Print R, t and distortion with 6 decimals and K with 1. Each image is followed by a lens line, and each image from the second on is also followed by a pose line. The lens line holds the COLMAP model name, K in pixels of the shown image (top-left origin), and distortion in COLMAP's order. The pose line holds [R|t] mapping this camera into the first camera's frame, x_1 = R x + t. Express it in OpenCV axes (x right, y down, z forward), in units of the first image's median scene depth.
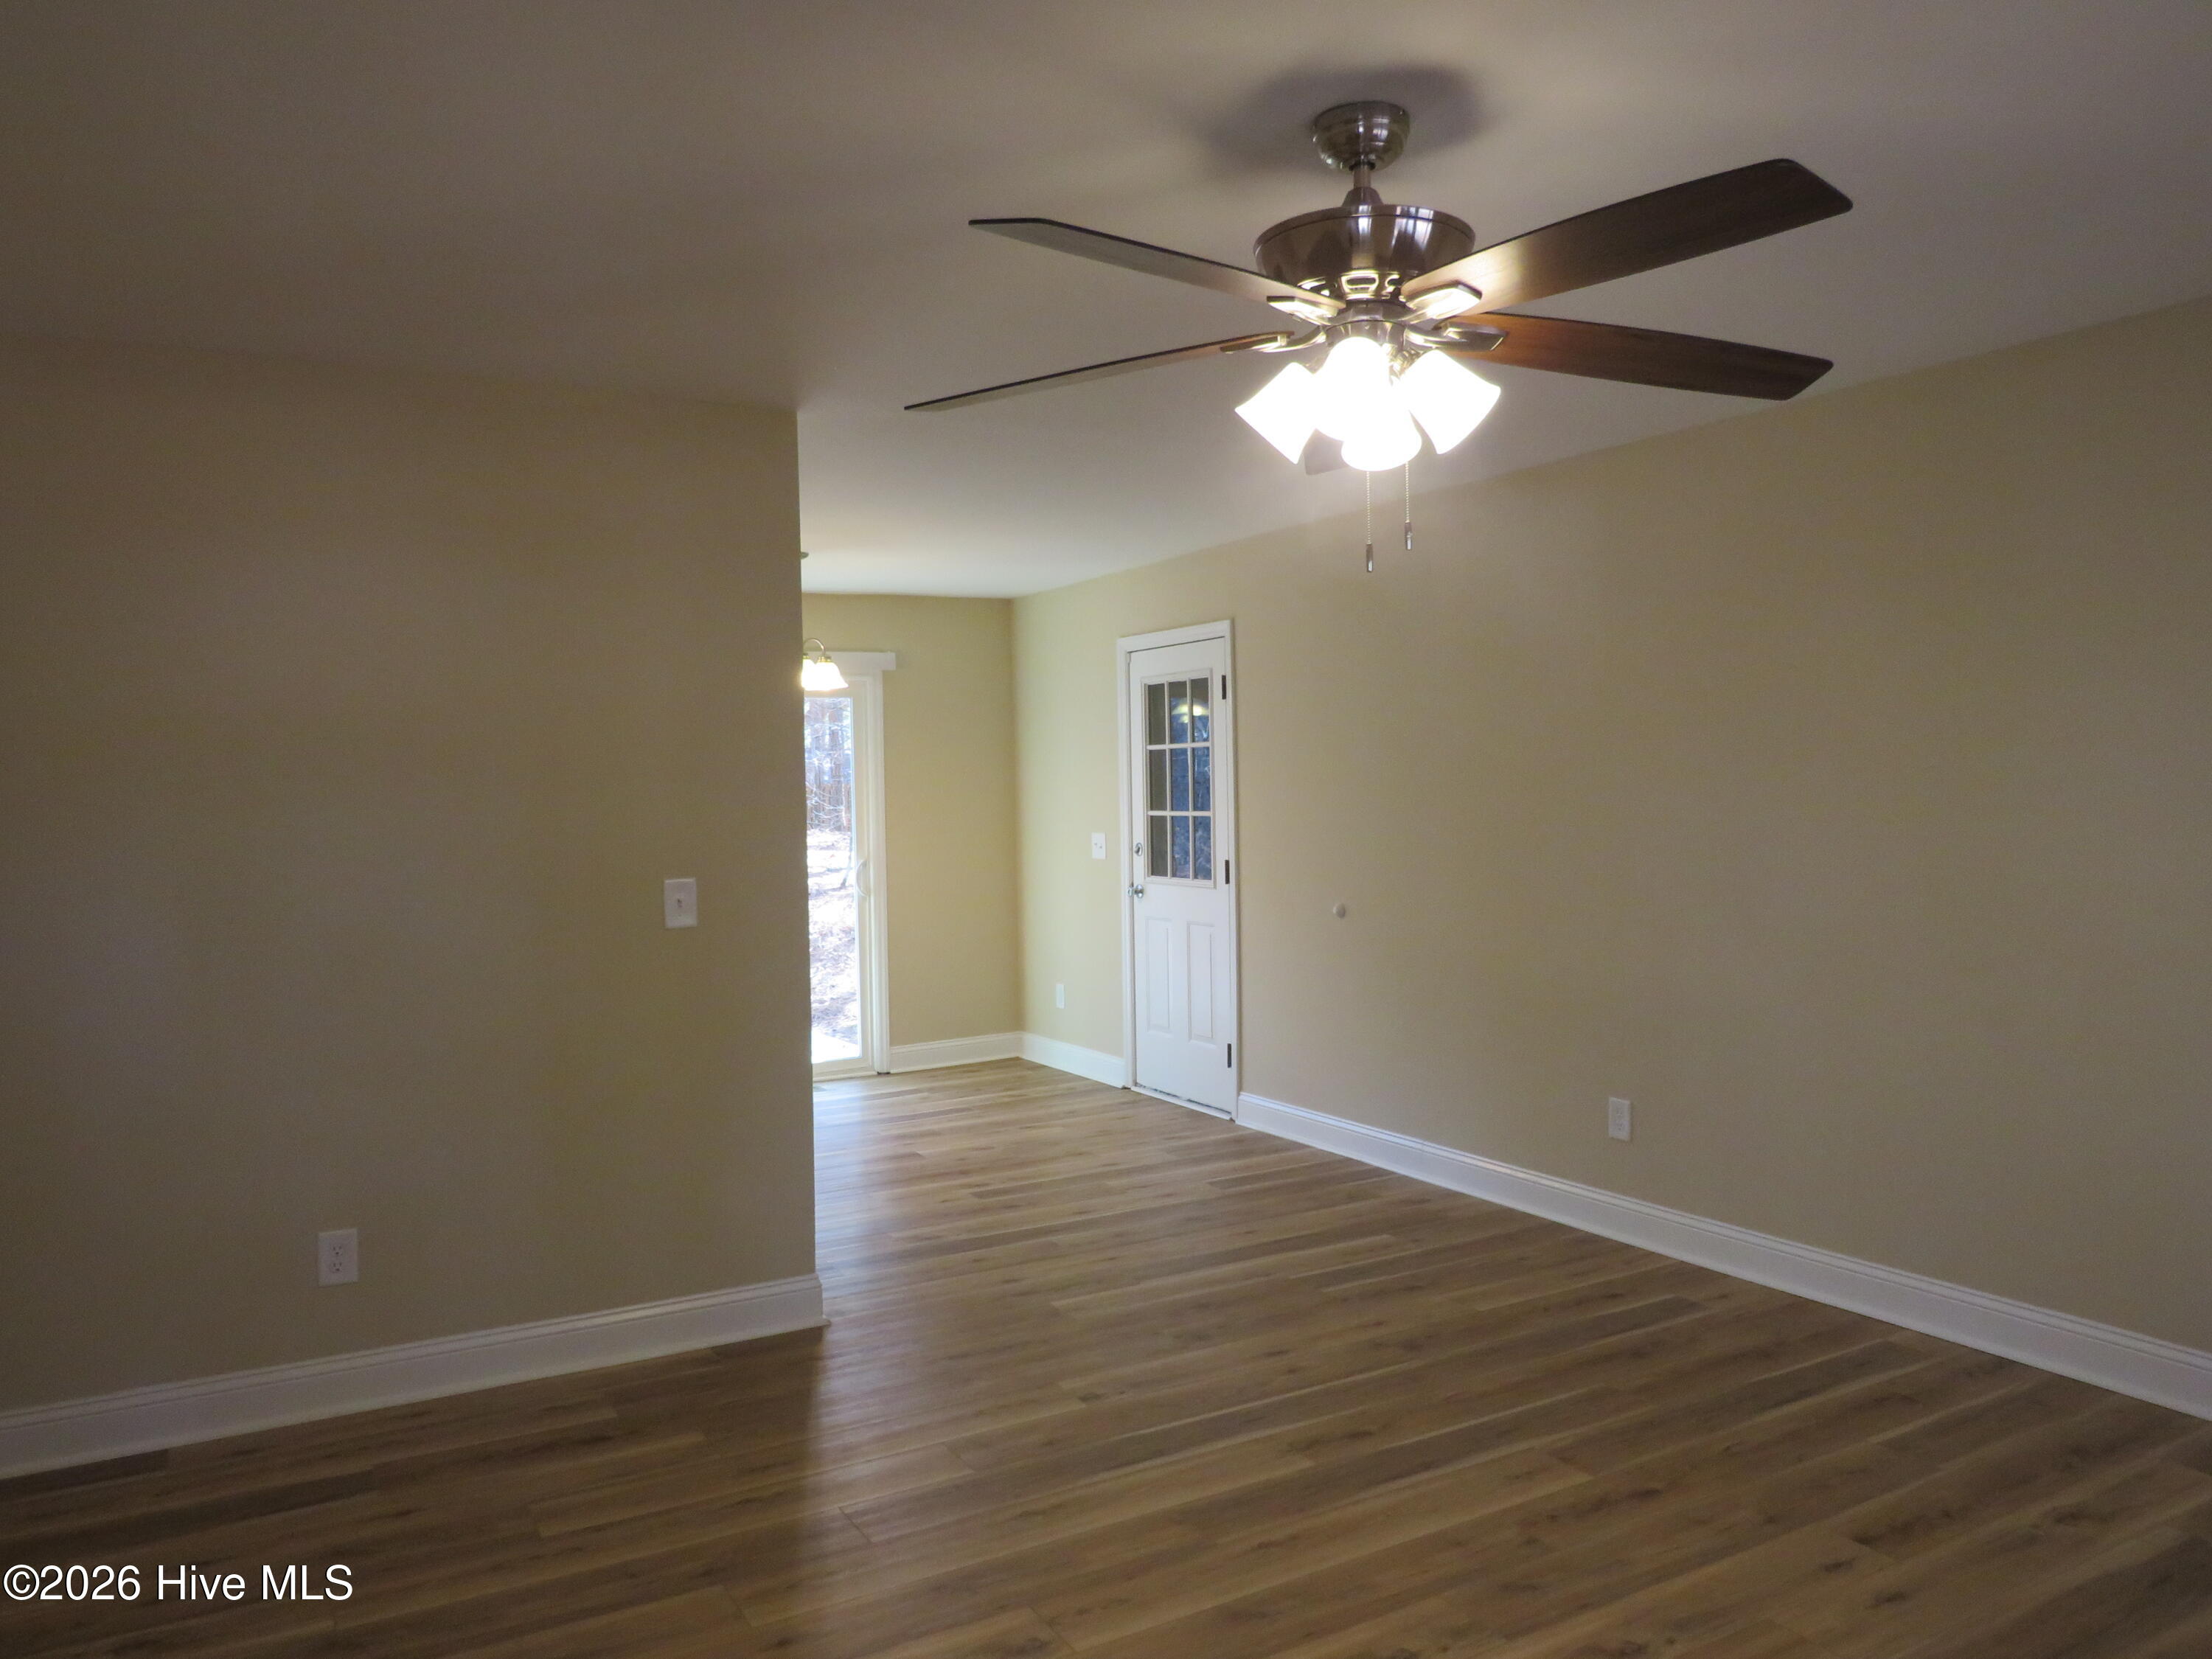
lens RADIAL K [[1576.7, 0, 1098.2], [0, 1576.7, 828.6], [0, 0, 1]] dist [-0.009669, 0.004207]
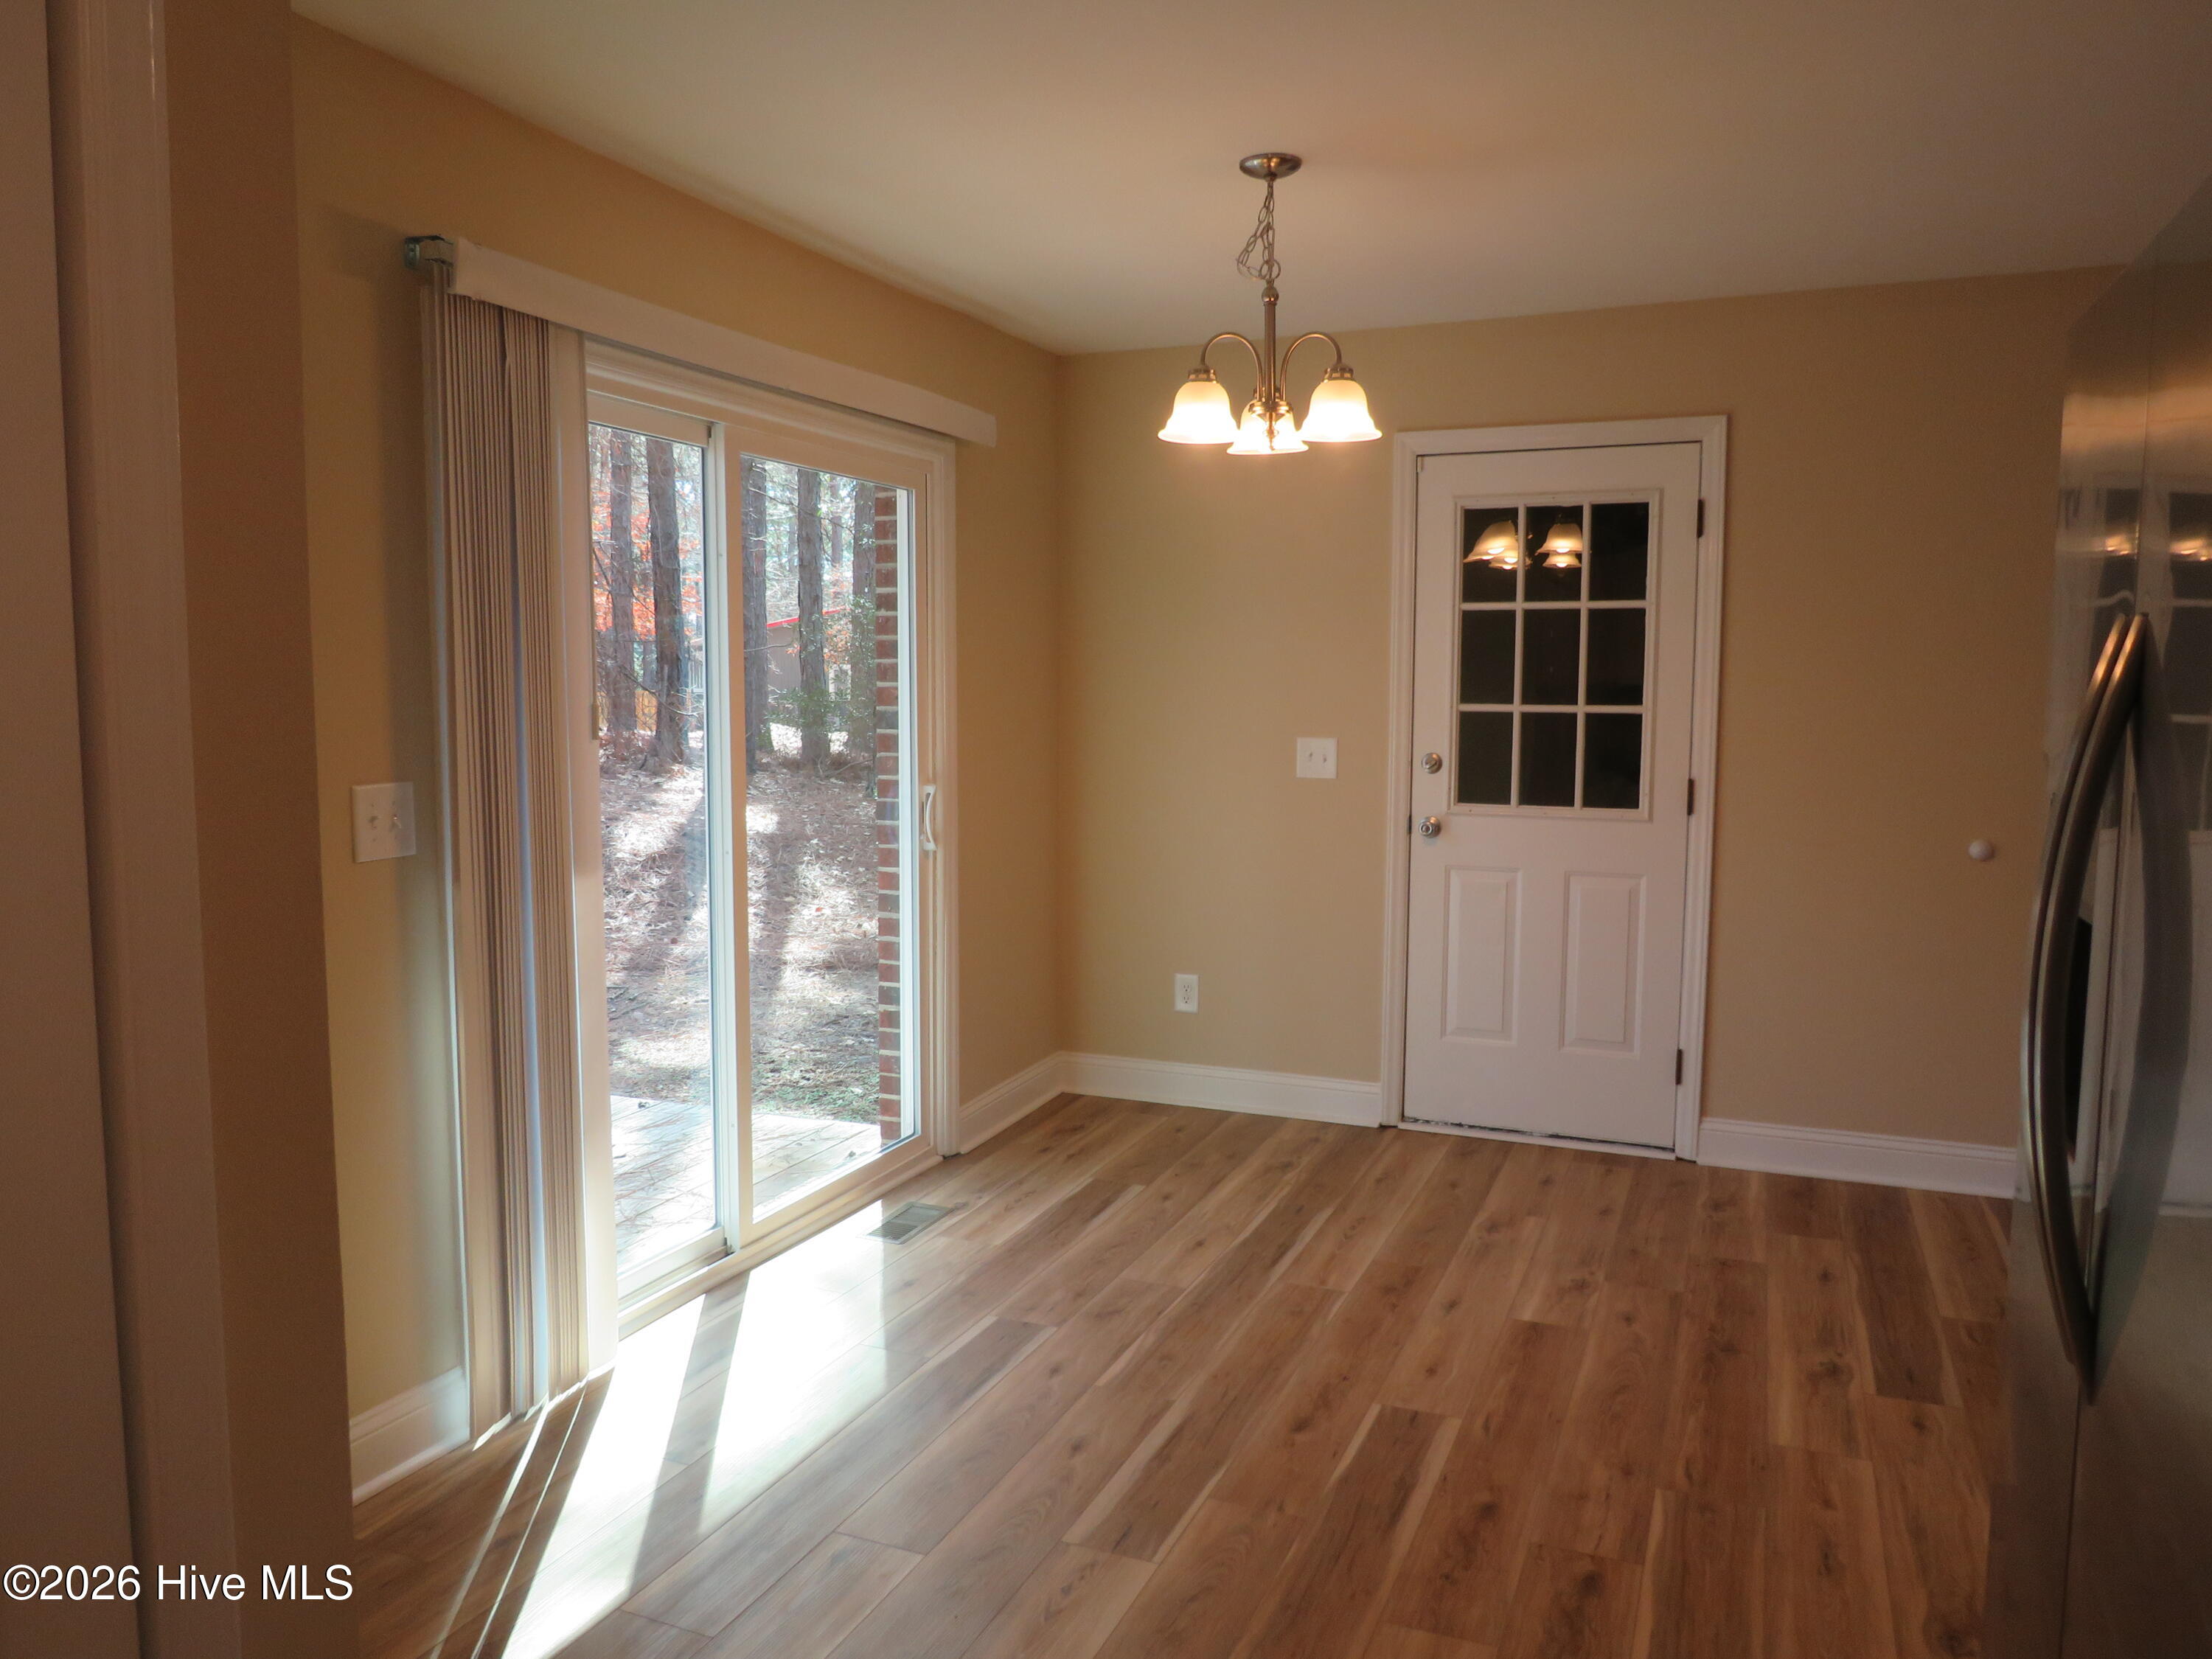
lens RADIAL K [[1576.7, 0, 1098.2], [0, 1576.7, 828.6], [0, 0, 1]] dist [-0.009669, 0.004207]
pose [[0.789872, -0.037647, 0.612115, -0.487683], [-0.002447, 0.997913, 0.064532, -0.001681], [-0.613267, -0.052470, 0.788131, 0.576062]]
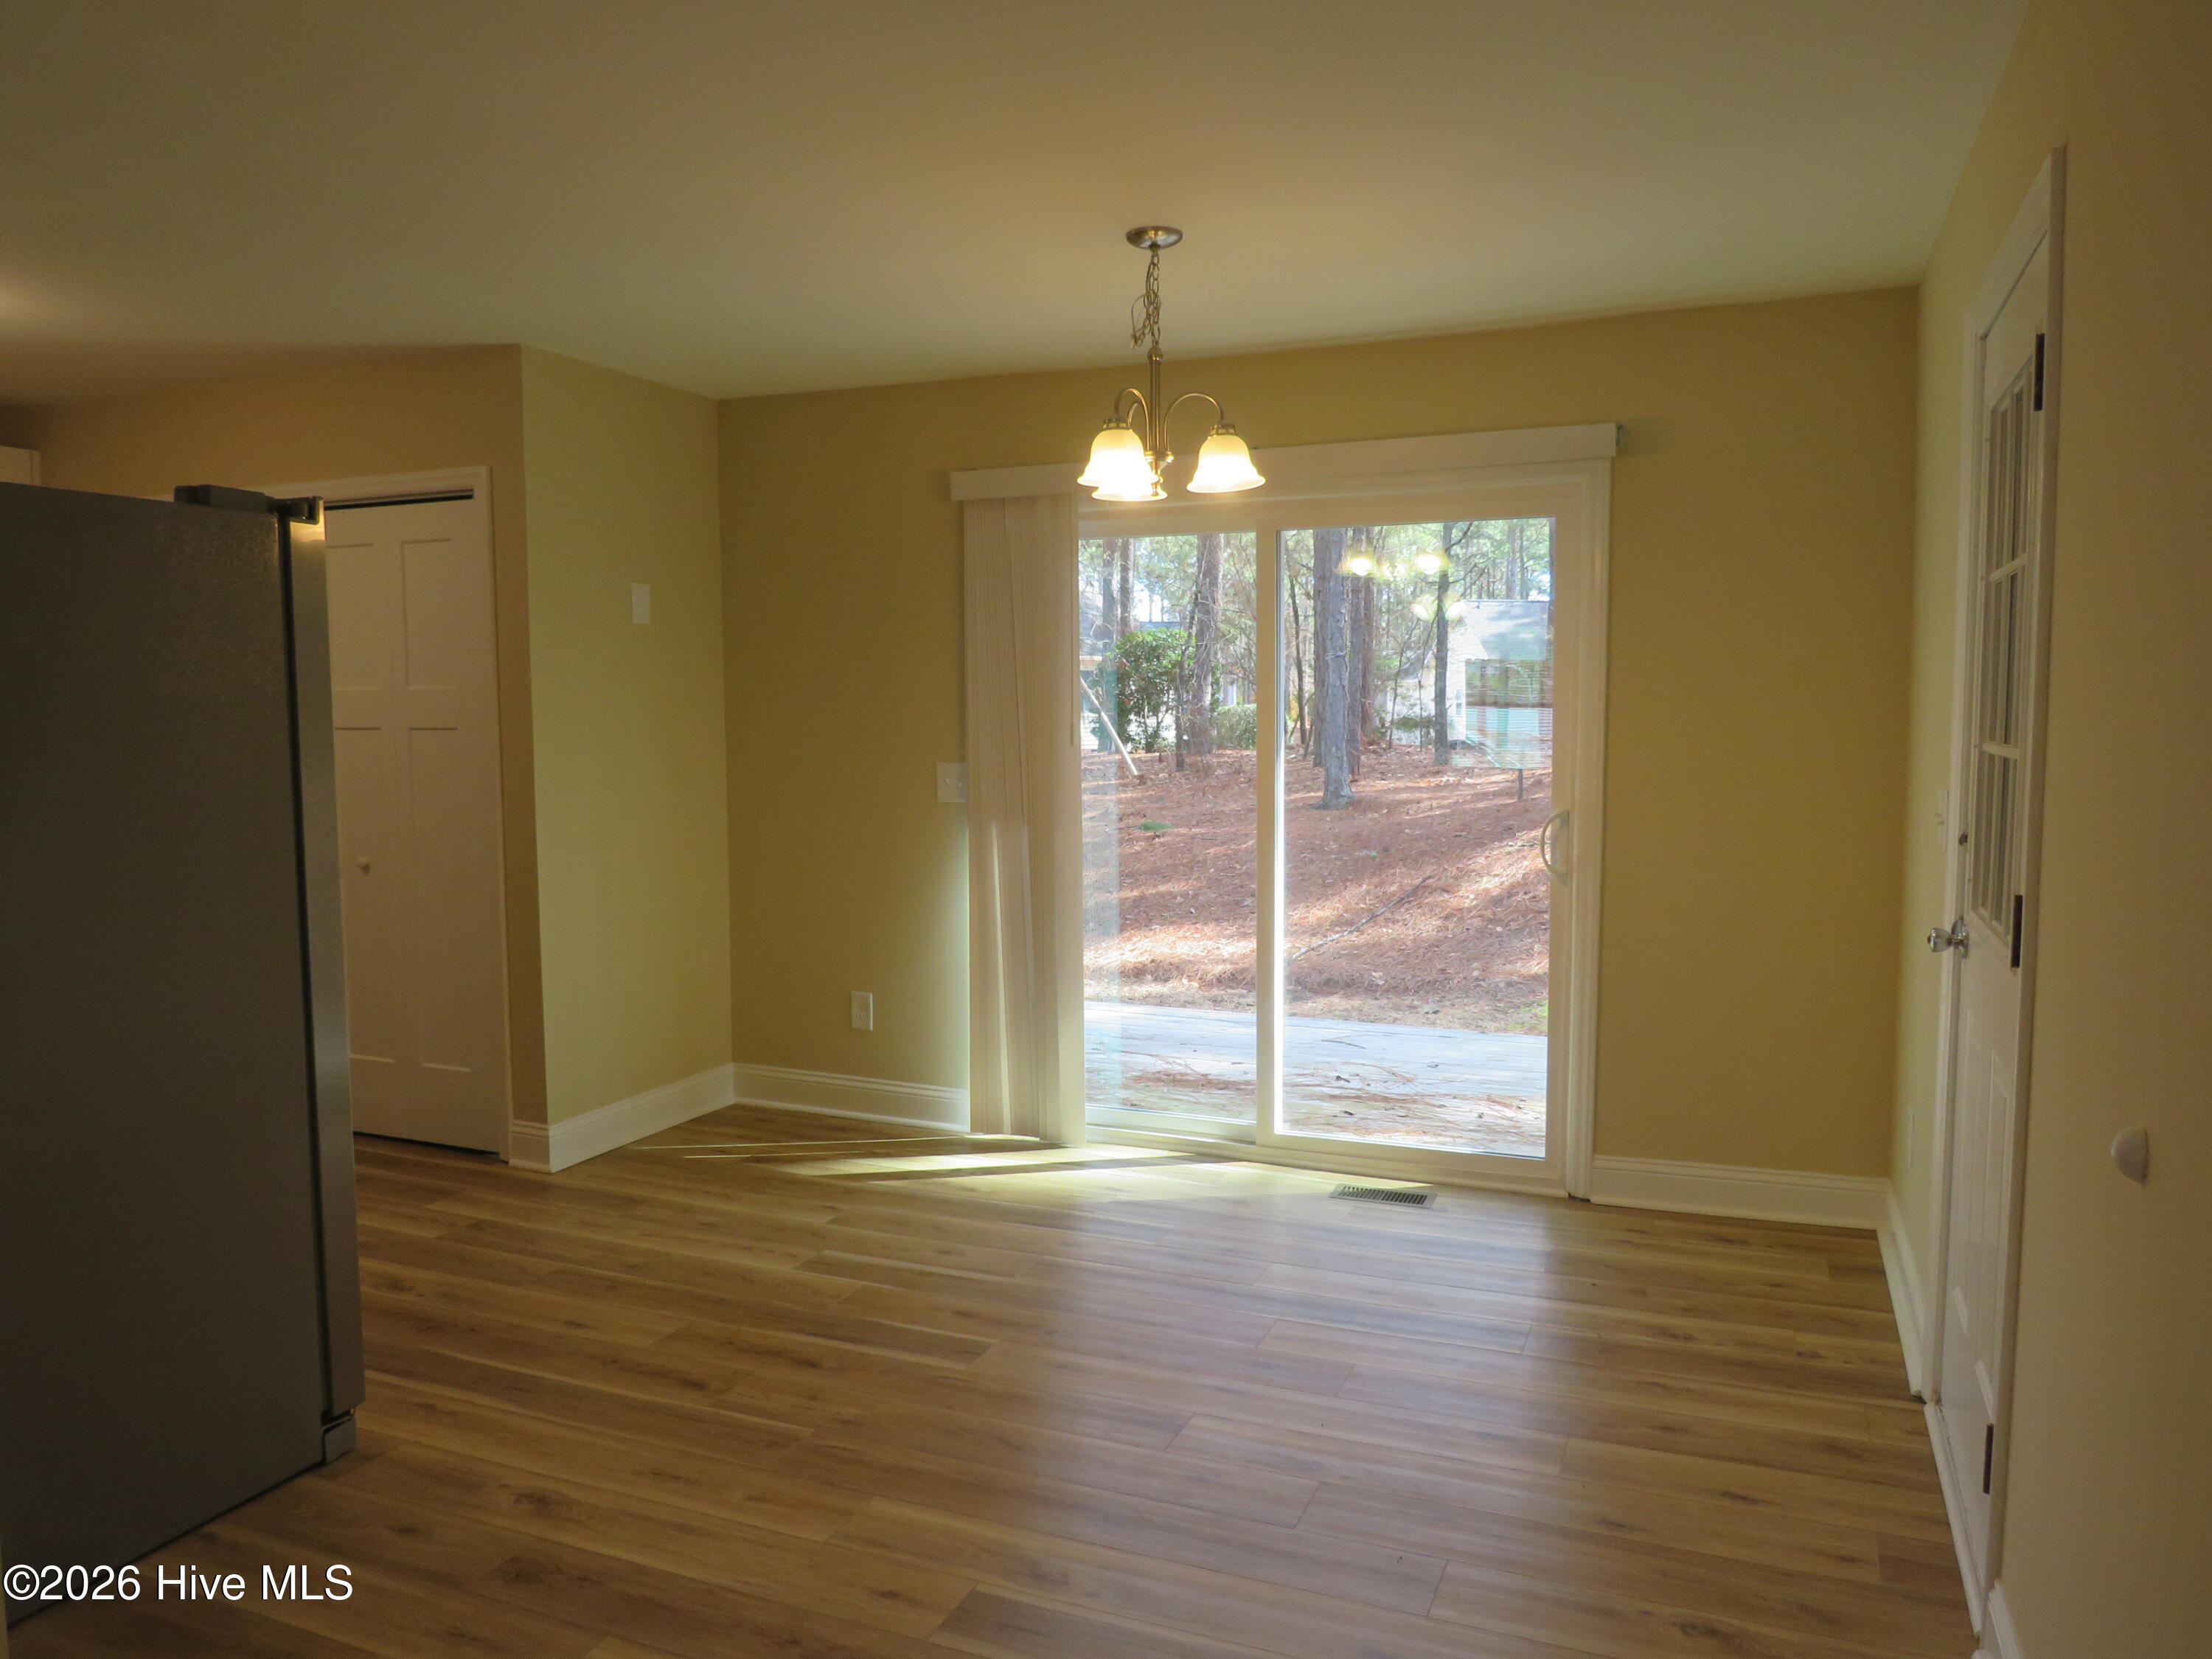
lens RADIAL K [[1576.7, 0, 1098.2], [0, 1576.7, 828.6], [0, 0, 1]] dist [-0.009669, 0.004207]
pose [[0.608023, 0.074470, -0.790419, 0.208191], [-0.022686, 0.996814, 0.076465, -0.014077], [0.793595, -0.028561, 0.607775, 0.591326]]
